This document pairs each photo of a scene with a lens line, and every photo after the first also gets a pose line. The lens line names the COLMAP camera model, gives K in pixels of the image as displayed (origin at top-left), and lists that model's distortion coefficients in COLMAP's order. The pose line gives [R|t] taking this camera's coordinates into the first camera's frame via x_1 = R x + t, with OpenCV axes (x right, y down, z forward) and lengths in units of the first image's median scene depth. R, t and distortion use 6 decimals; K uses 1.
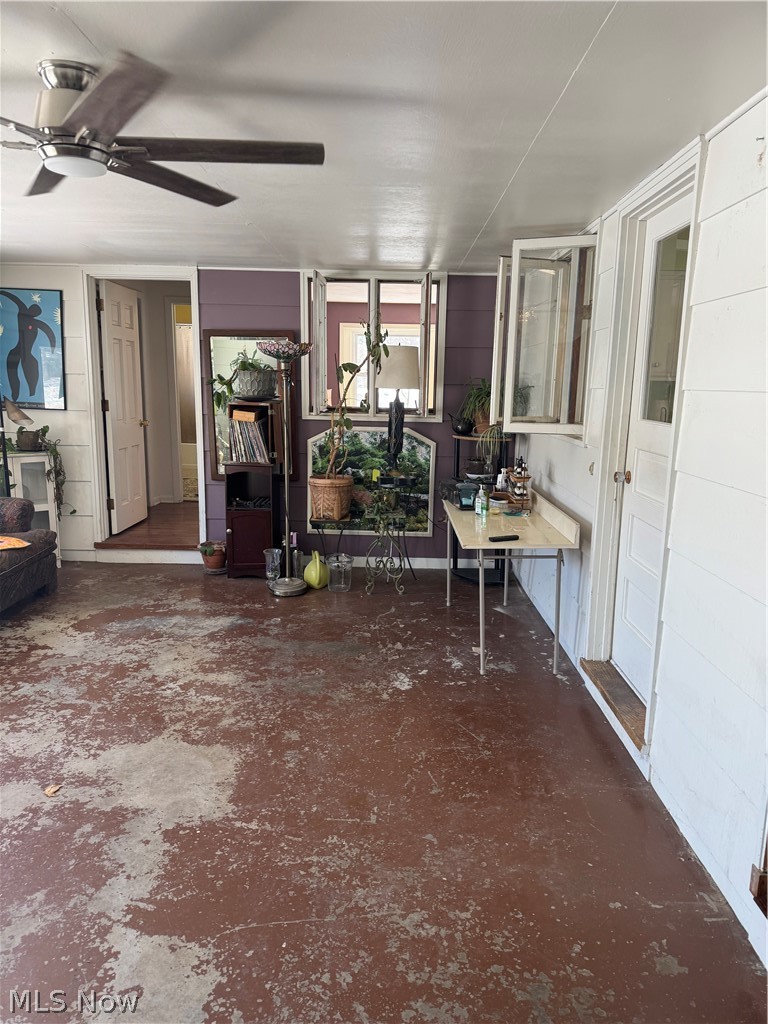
lens RADIAL K [[718.6, 0, 399.5], [0, 718.6, 519.0], [0, 0, 1]] dist [0.058295, -0.070880]
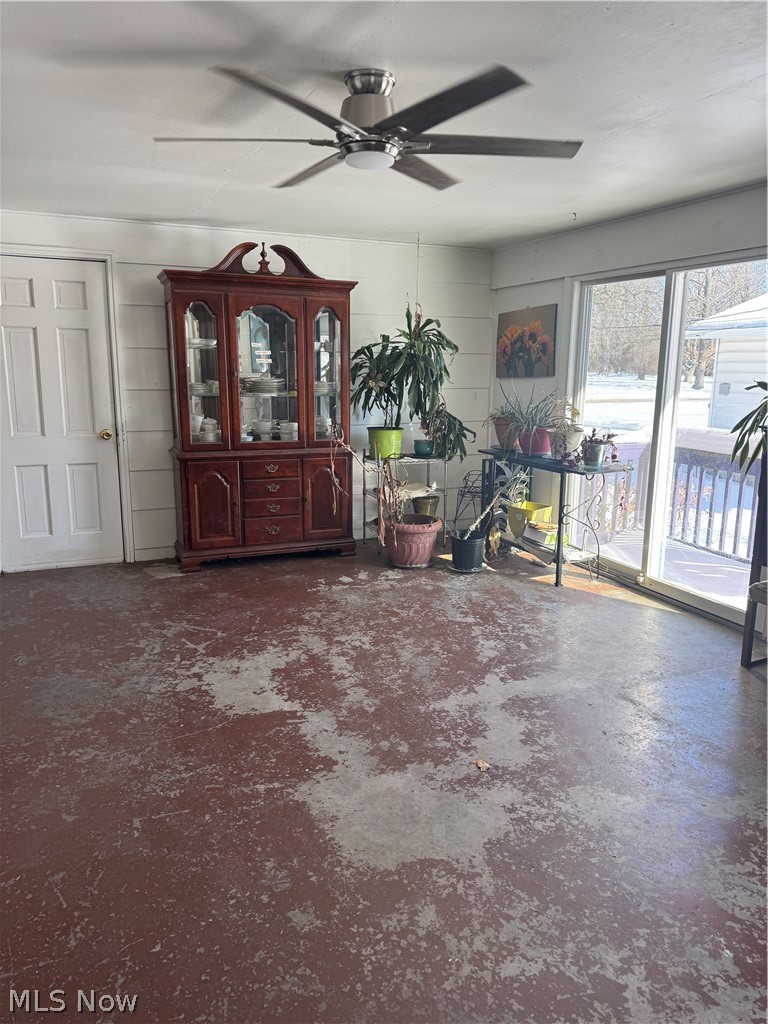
lens RADIAL K [[718.6, 0, 381.7], [0, 718.6, 513.3], [0, 0, 1]] dist [0.058295, -0.070880]
pose [[-0.919685, 0.050690, -0.389372, 0.018491], [-0.103073, 0.925692, 0.363965, -0.361564], [0.378888, 0.374867, -0.846120, 2.071092]]
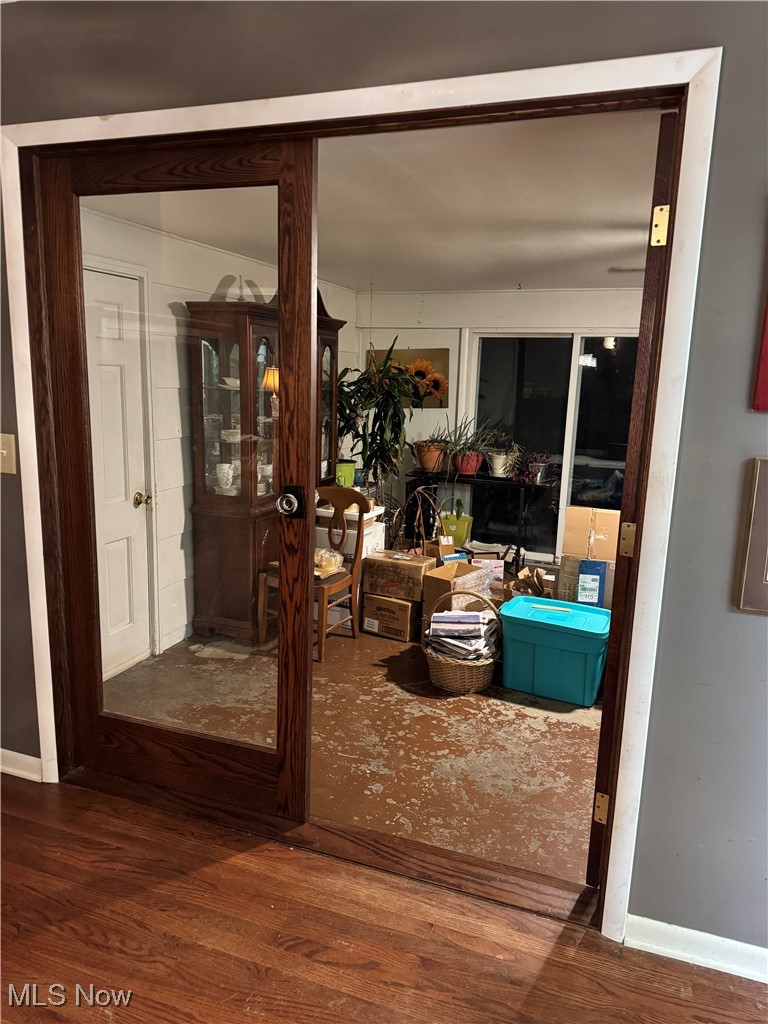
lens RADIAL K [[718.6, 0, 377.5], [0, 718.6, 511.1], [0, 0, 1]] dist [0.058295, -0.070880]
pose [[-0.347927, 0.145585, -0.926149, 1.382620], [-0.216864, 0.948579, 0.230581, -0.177810], [0.912095, 0.281073, -0.298464, 0.779095]]
